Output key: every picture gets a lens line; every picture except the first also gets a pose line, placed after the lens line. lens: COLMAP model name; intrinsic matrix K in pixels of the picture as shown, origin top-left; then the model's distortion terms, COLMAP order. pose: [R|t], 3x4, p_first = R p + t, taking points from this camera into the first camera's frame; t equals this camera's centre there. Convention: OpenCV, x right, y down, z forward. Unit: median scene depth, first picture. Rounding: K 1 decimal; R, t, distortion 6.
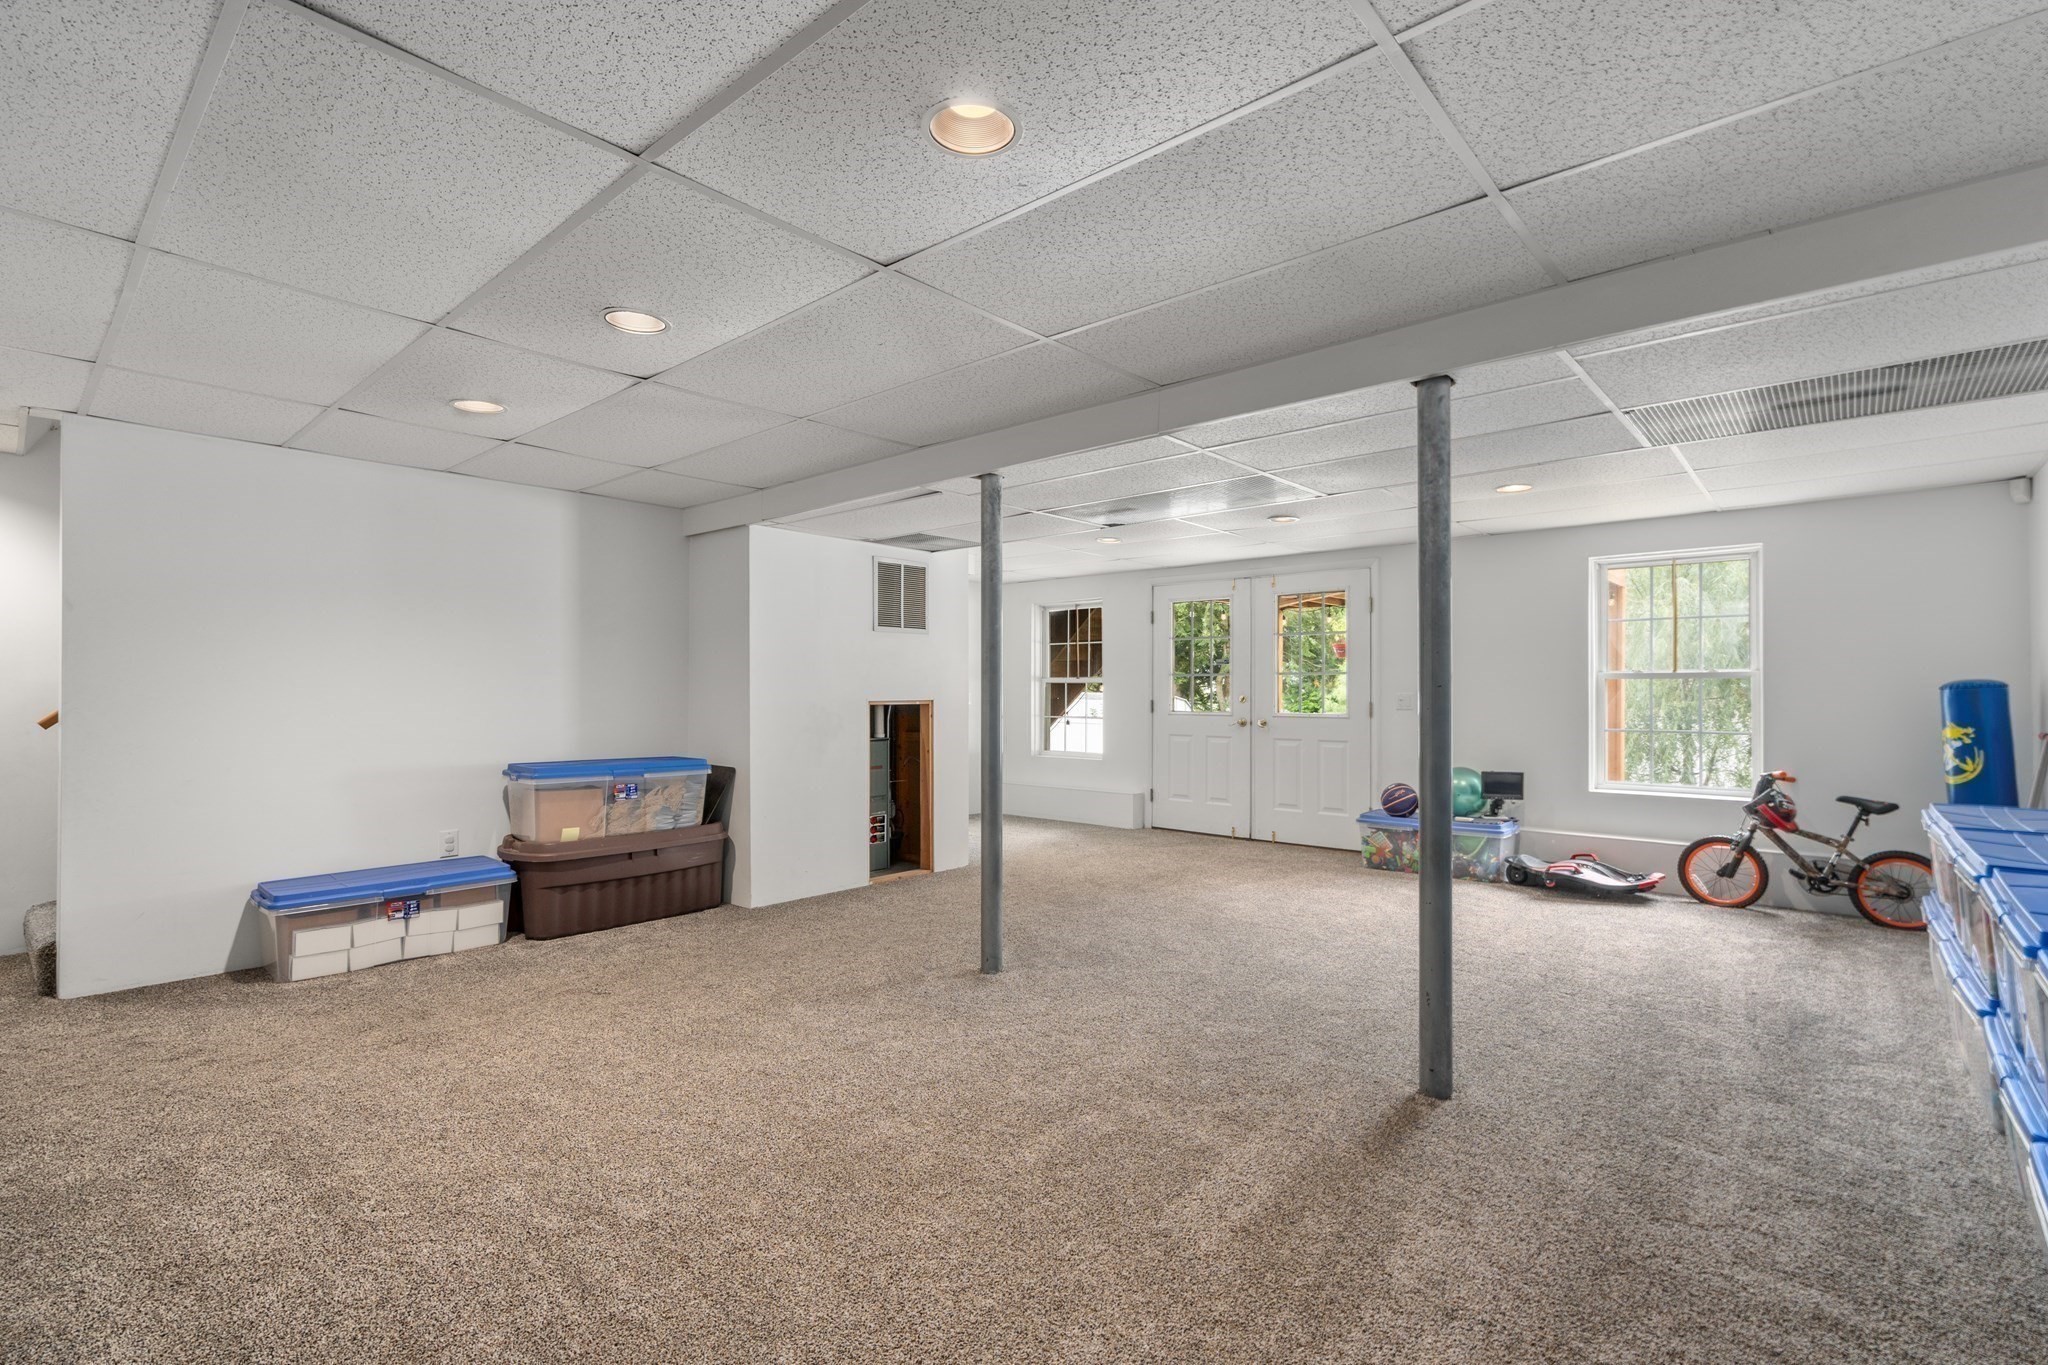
lens RADIAL K [[947.4, 0, 1020.5], [0, 947.4, 689.3], [0, 0, 1]] dist [0.013292, 0.000235]
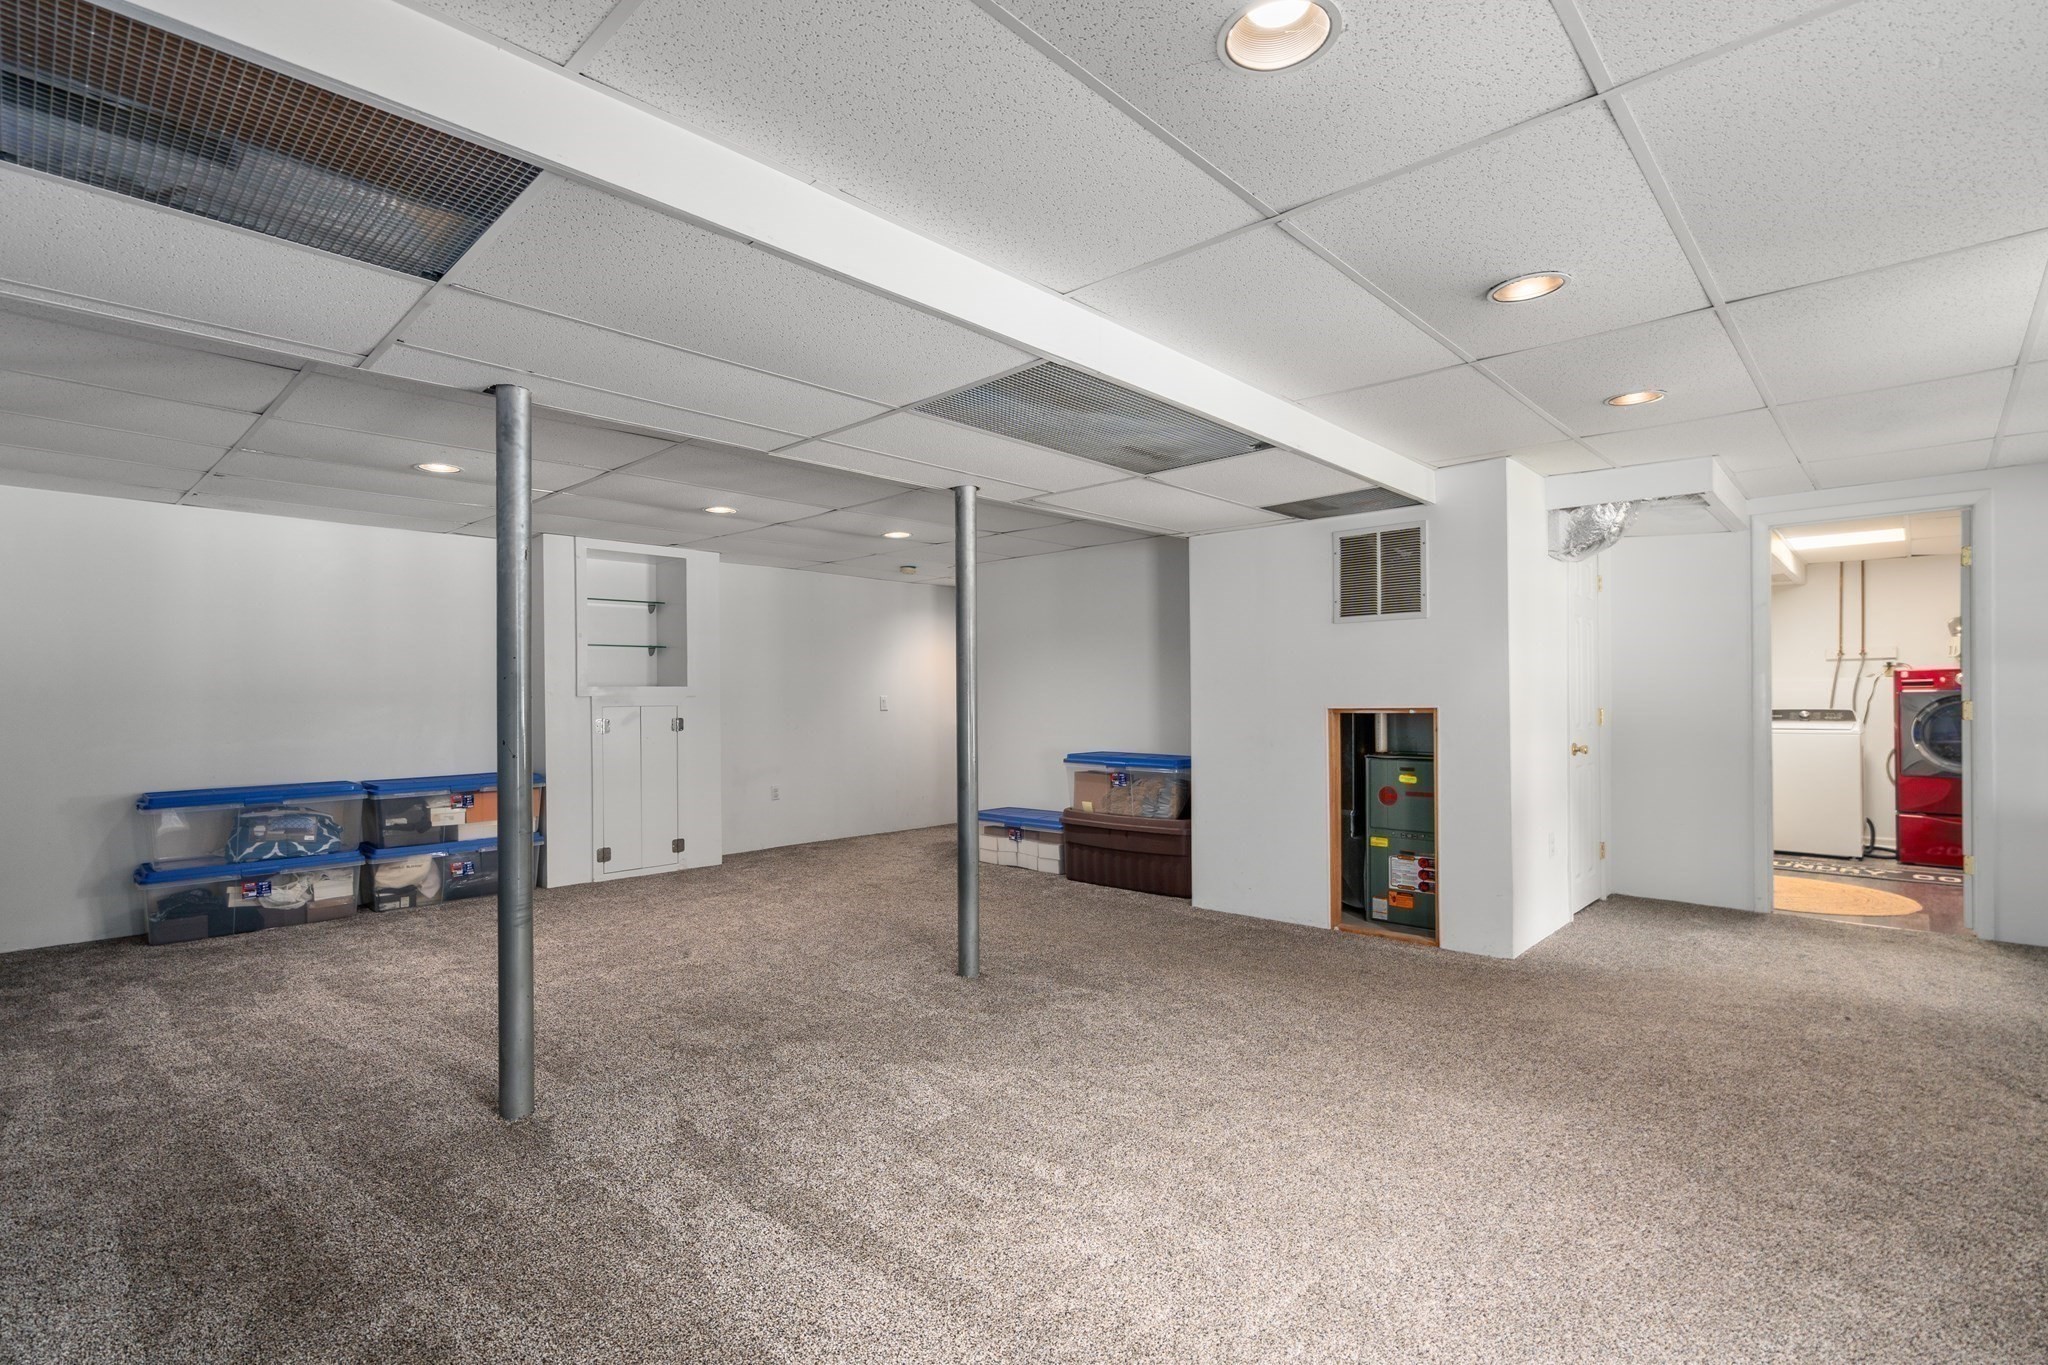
lens RADIAL K [[947.4, 0, 1024.1], [0, 947.4, 693.0], [0, 0, 1]] dist [0.013292, 0.000235]
pose [[-0.027388, -0.007155, -0.999599, 0.663180], [0.014820, 0.999862, -0.007563, 0.001062], [0.999515, -0.015022, -0.027279, 0.732056]]
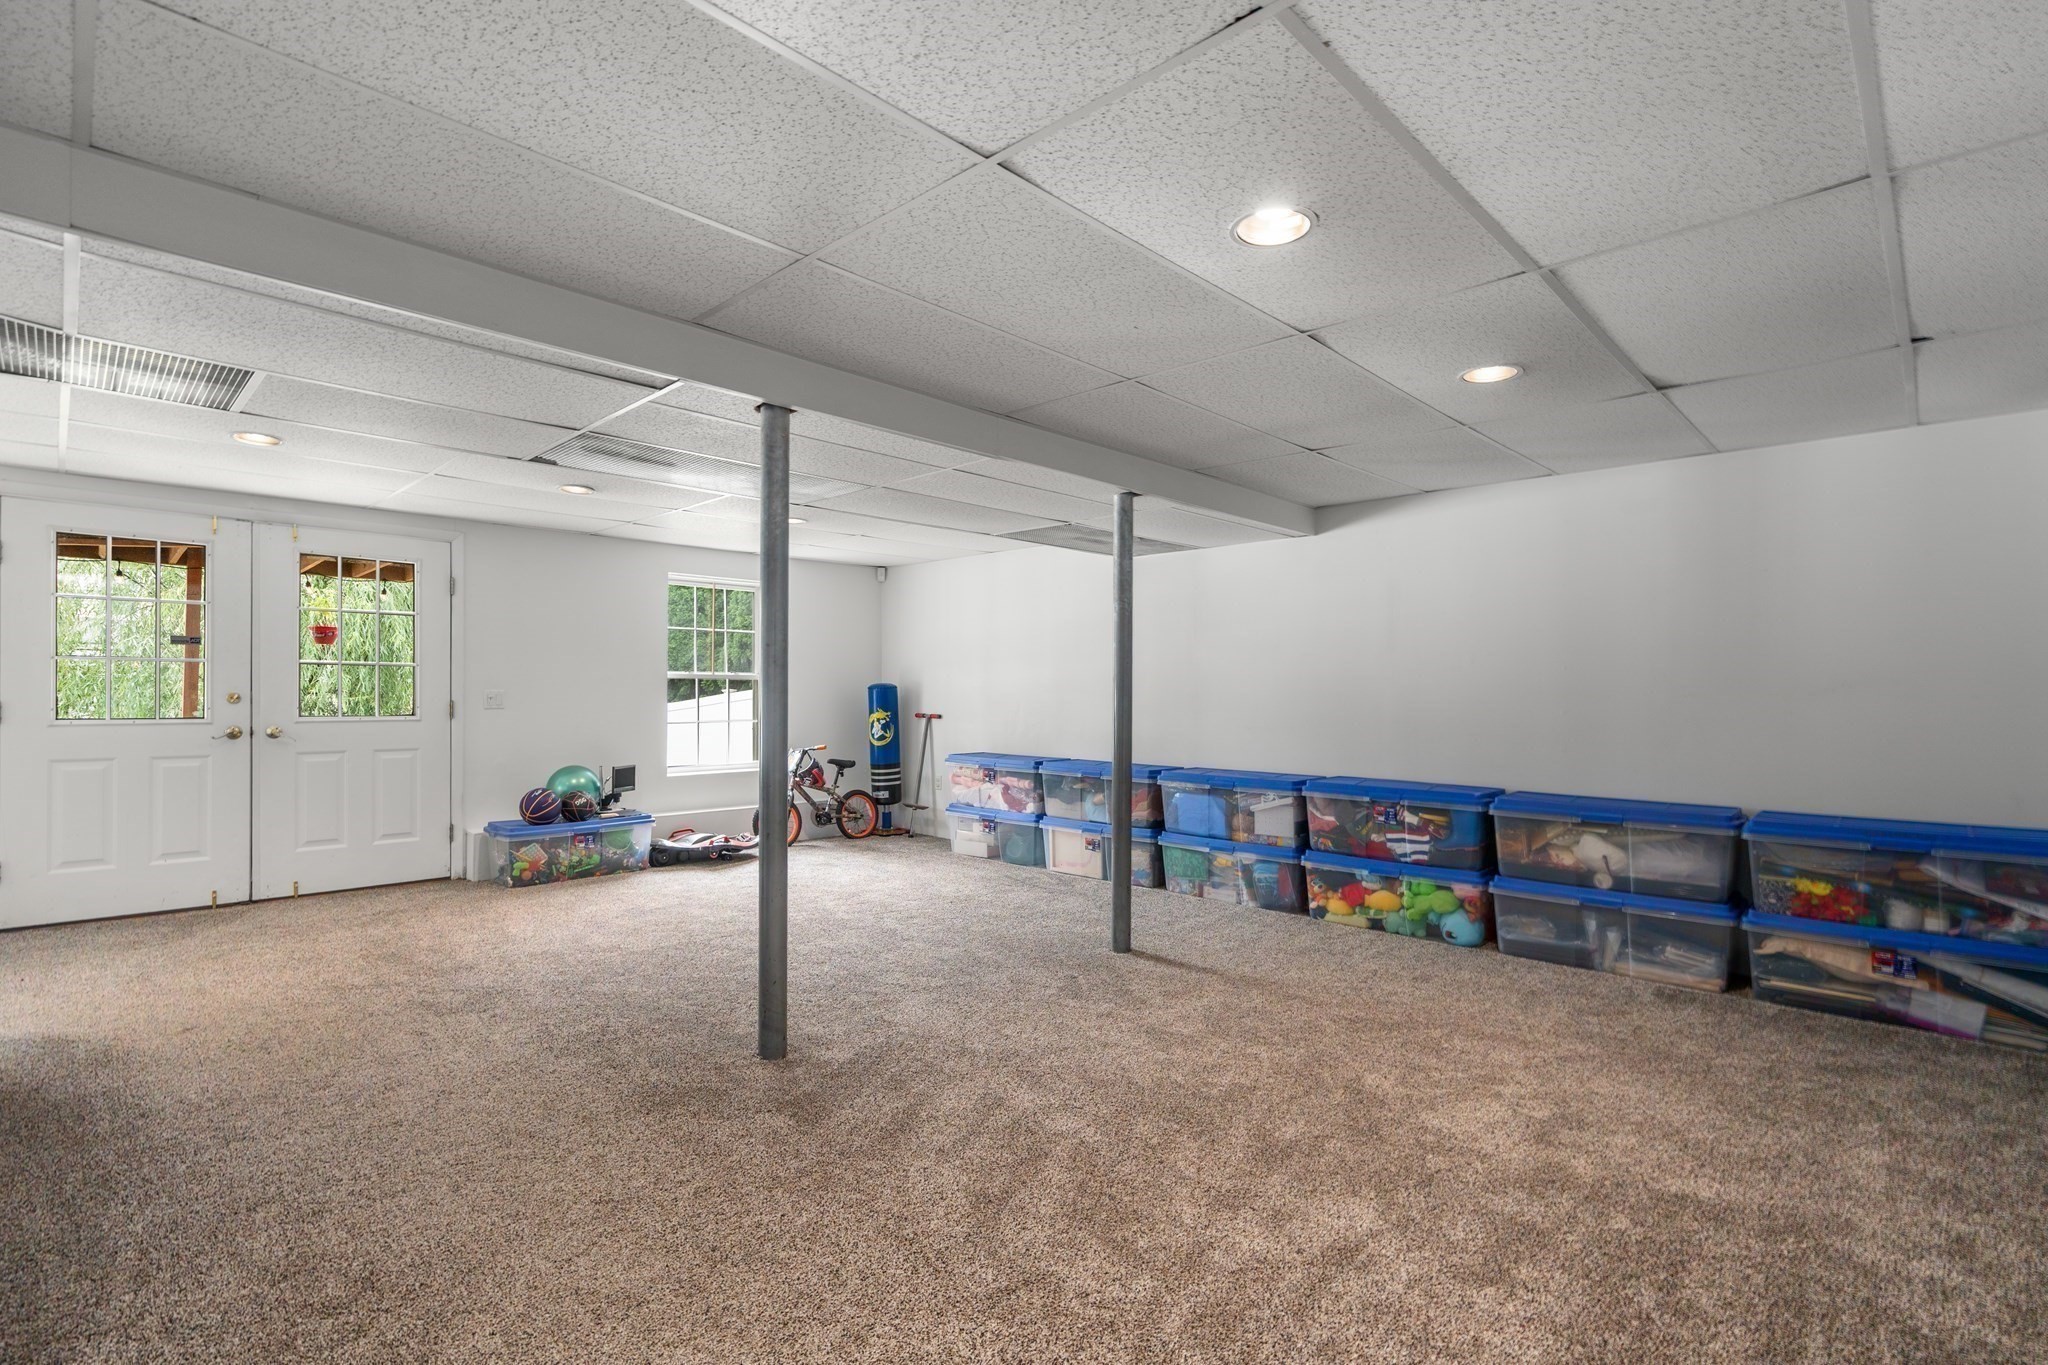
lens RADIAL K [[947.4, 0, 1020.7], [0, 947.4, 689.6], [0, 0, 1]] dist [0.013292, 0.000235]
pose [[0.048584, 0.003649, 0.998812, -0.693623], [-0.008946, 0.999955, -0.003218, 0.001998], [-0.998779, -0.008779, 0.048615, 0.671498]]
